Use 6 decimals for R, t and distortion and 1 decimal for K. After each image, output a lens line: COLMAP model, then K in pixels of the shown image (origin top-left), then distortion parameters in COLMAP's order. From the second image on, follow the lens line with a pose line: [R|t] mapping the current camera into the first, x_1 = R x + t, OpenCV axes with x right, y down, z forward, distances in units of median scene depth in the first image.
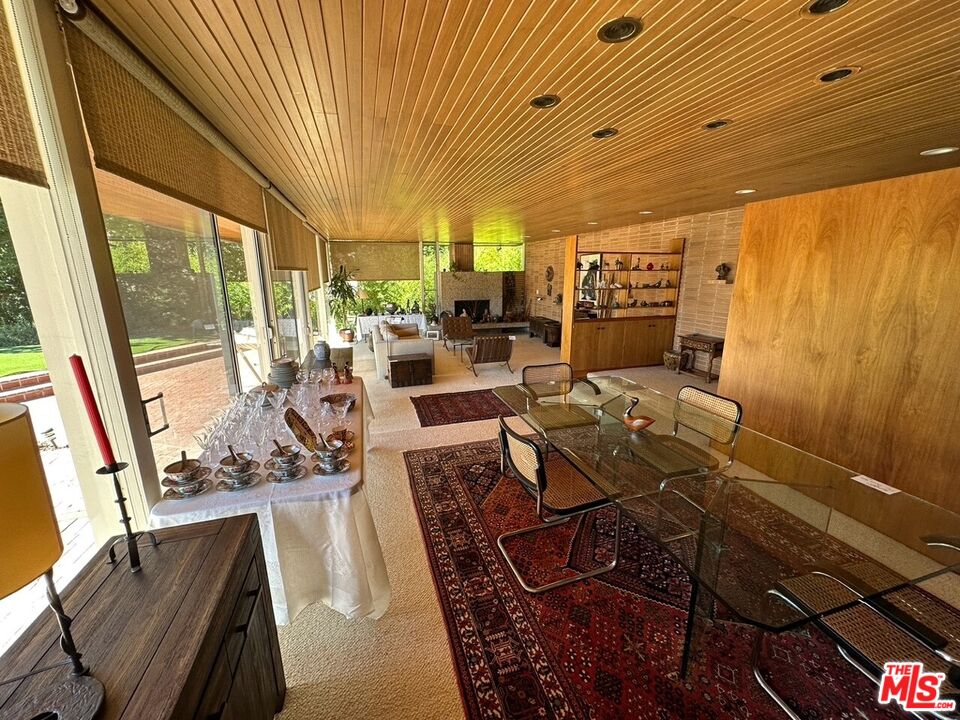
lens RADIAL K [[386.1, 0, 477.1], [0, 386.1, 360.9], [0, 0, 1]] dist [-0.000270, -0.000024]
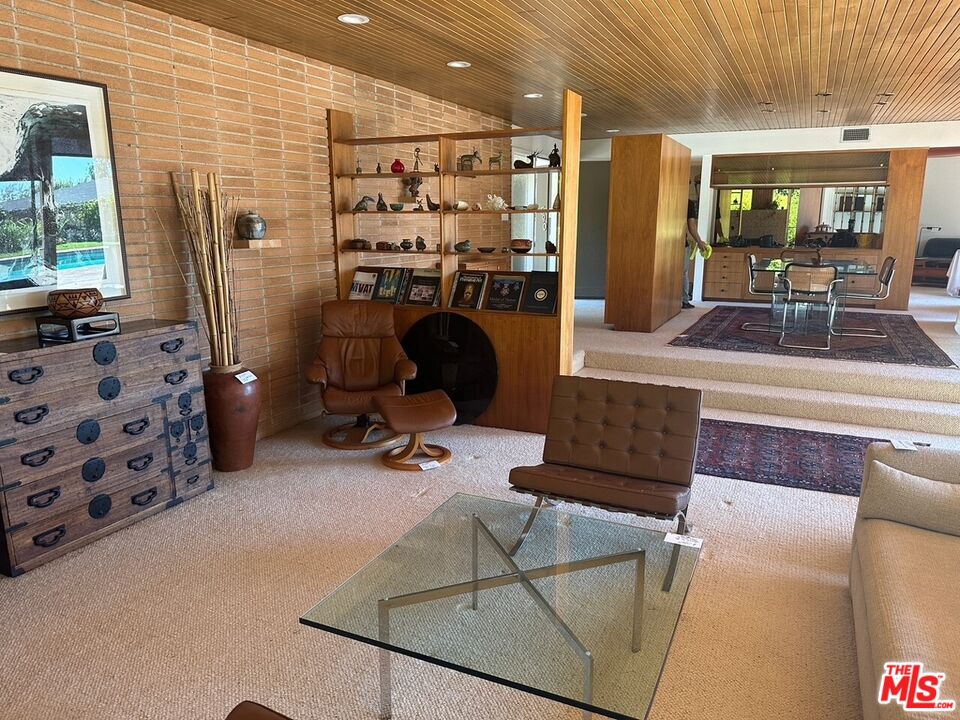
lens RADIAL K [[677.1, 0, 480.0], [0, 677.1, 360.0], [0, 0, 1]] dist [0.088010, -0.115555]
pose [[-0.743678, -0.134604, 0.654847, -0.239486], [0.154960, 0.918138, 0.364704, -0.339677], [-0.650331, 0.372698, -0.661941, 1.694003]]
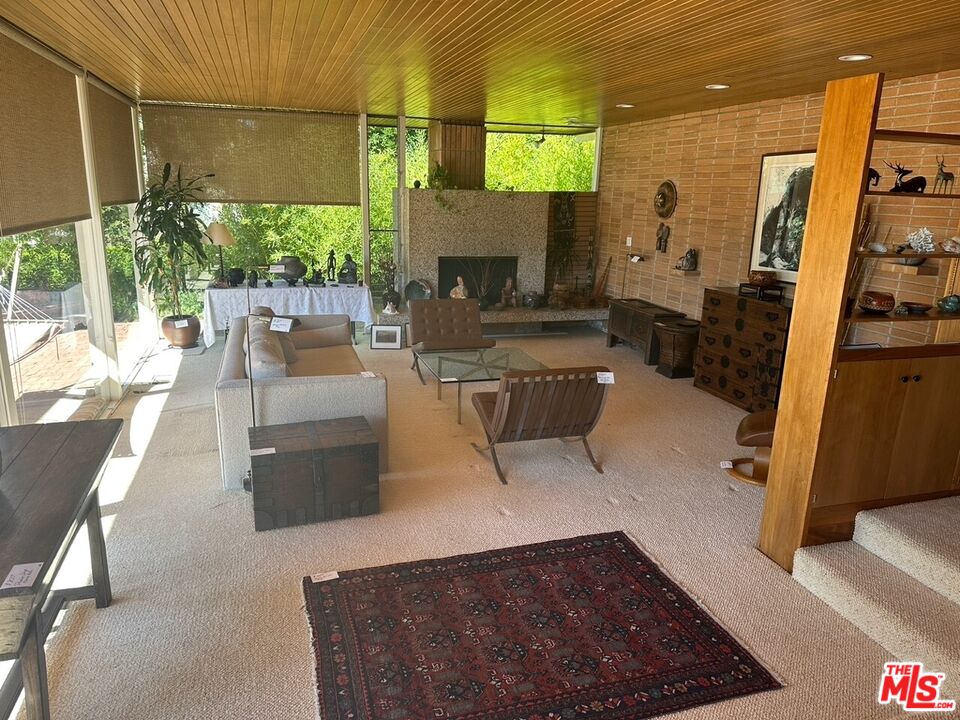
lens RADIAL K [[677.1, 0, 480.0], [0, 677.1, 360.0], [0, 0, 1]] dist [0.088010, -0.115555]
pose [[0.999480, 0.024765, 0.020637, -0.049564], [-0.025088, 0.999564, 0.015554, -0.104882], [-0.020243, -0.016064, 0.999666, 0.466339]]
